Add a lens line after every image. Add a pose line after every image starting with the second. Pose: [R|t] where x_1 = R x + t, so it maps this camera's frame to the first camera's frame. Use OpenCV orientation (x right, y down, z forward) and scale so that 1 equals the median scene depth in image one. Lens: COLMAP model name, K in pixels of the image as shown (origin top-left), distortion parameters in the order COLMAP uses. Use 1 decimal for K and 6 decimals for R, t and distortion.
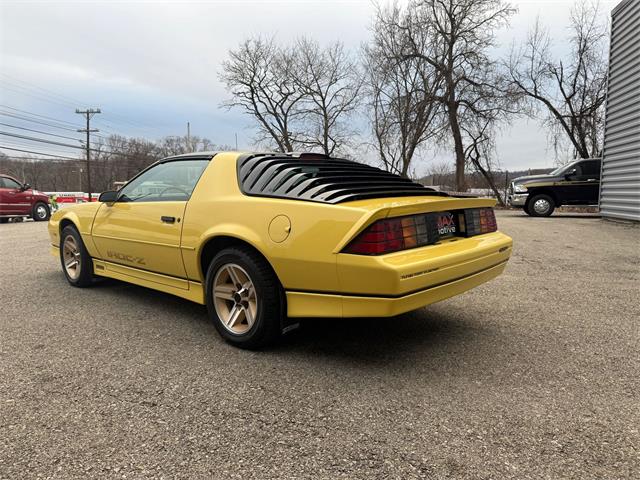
lens RADIAL K [[454.5, 0, 320.0], [0, 454.5, 240.0], [0, 0, 1]] dist [0.051014, -0.066550]
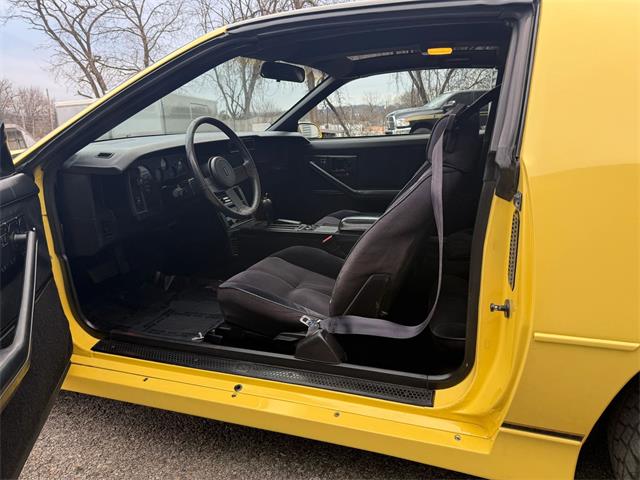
lens RADIAL K [[454.5, 0, 320.0], [0, 454.5, 240.0], [0, 0, 1]] dist [0.051014, -0.066550]
pose [[0.921243, -0.112444, 0.372381, -0.060591], [0.062498, 0.987658, 0.143615, -0.010220], [-0.383934, -0.109032, 0.916901, 0.095611]]
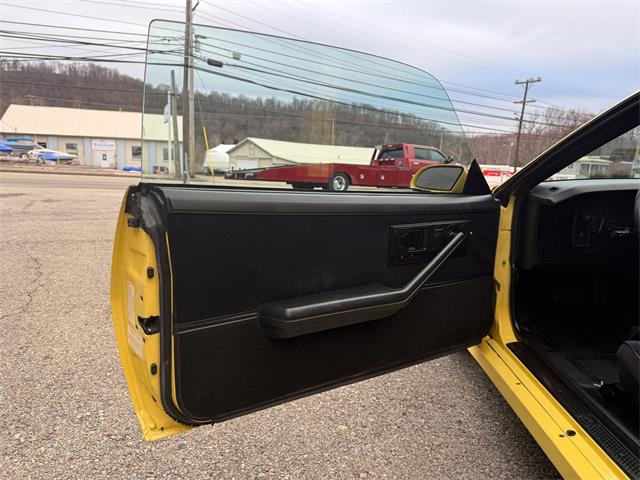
lens RADIAL K [[449.1, 0, 316.3], [0, 449.1, 238.1], [0, 0, 1]] dist [0.103315, -0.149013]
pose [[0.640458, 0.153081, -0.752582, -0.037825], [-0.114835, 0.988005, 0.103241, -0.010042], [0.759359, 0.020301, 0.650355, 0.090976]]
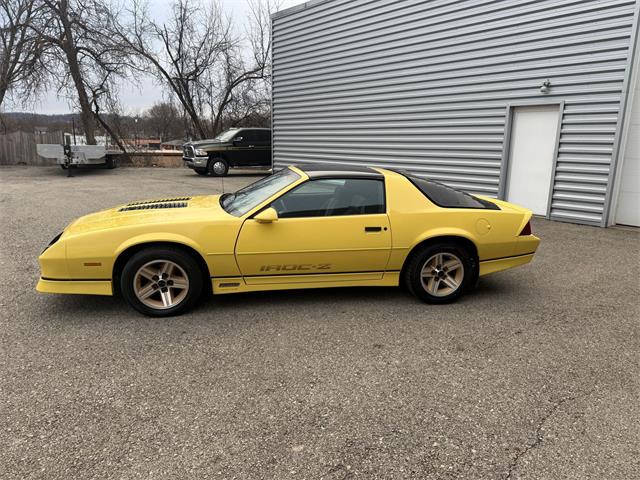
lens RADIAL K [[454.5, 0, 320.0], [0, 454.5, 240.0], [0, 0, 1]] dist [0.051014, -0.066550]
pose [[0.601904, -0.151435, 0.784079, -0.178069], [0.058668, 0.987587, 0.145703, -0.026142], [-0.796411, -0.041698, 0.603317, 0.041916]]
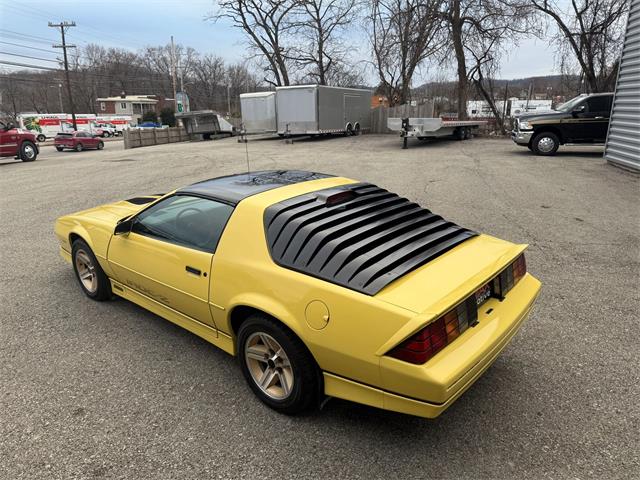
lens RADIAL K [[456.5, 0, 321.9], [0, 456.5, 236.0], [0, 0, 1]] dist [0.026354, -0.027416]
pose [[0.999739, -0.013153, 0.018699, -0.009204], [0.009561, 0.983504, 0.180635, -0.035989], [-0.020766, -0.180409, 0.983372, 0.005910]]
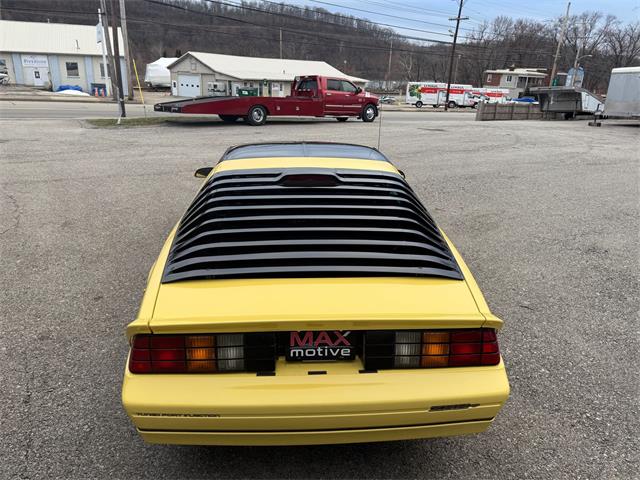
lens RADIAL K [[456.5, 0, 321.9], [0, 456.5, 236.0], [0, 0, 1]] dist [0.026354, -0.027416]
pose [[0.714355, 0.261387, -0.649133, 0.074312], [-0.105345, 0.957217, 0.269515, -0.040893], [0.691808, -0.124146, 0.711329, 0.056145]]
